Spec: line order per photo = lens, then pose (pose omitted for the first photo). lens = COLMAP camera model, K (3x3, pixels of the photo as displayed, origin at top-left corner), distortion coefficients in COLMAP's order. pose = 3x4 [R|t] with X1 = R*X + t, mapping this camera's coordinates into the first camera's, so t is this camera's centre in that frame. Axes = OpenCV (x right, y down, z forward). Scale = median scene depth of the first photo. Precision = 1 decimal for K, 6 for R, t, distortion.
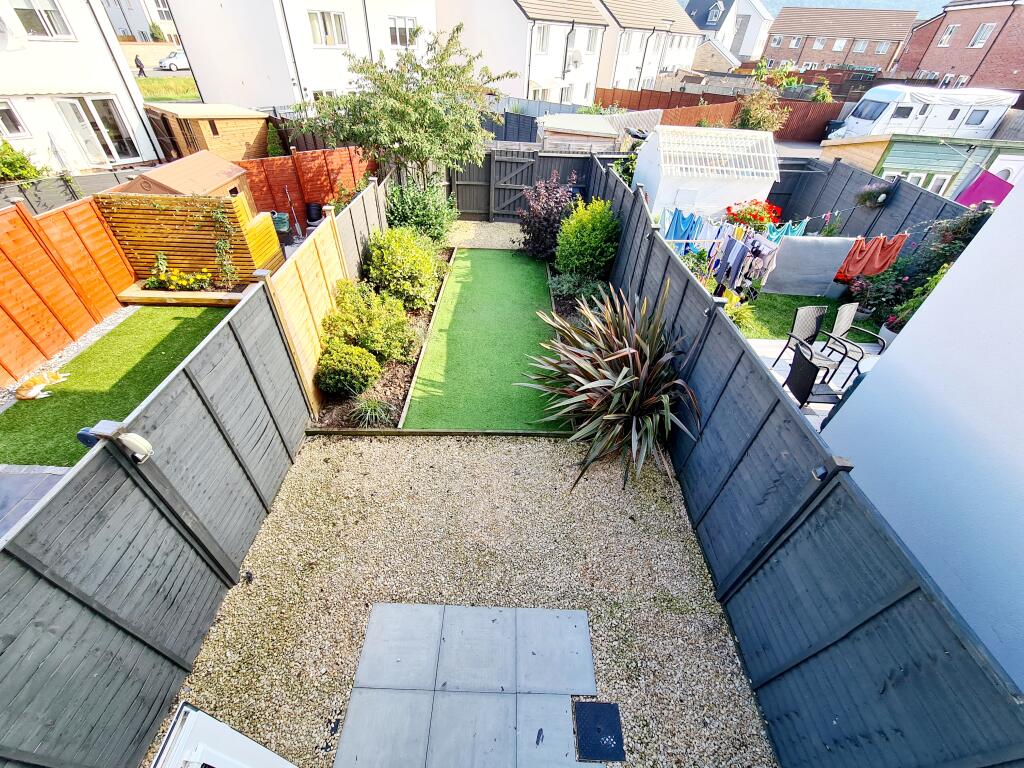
lens RADIAL K [[416.8, 0, 512.0], [0, 416.8, 384.0], [0, 0, 1]] dist [-0.000754, -0.000128]
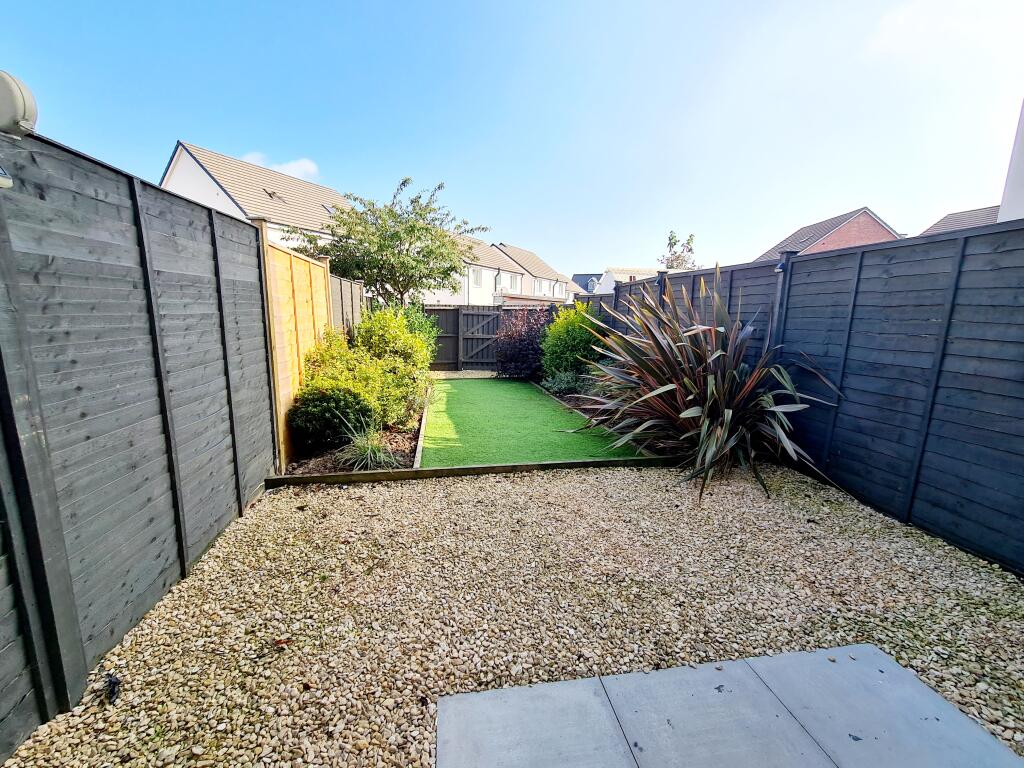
lens RADIAL K [[418.1, 0, 512.0], [0, 418.1, 384.0], [0, 0, 1]] dist [0.000048, 0.000472]
pose [[0.984044, -0.060752, 0.167229, -0.241831], [0.136822, 0.859217, -0.492976, 0.368987], [-0.113737, 0.507991, 0.853820, 0.372140]]
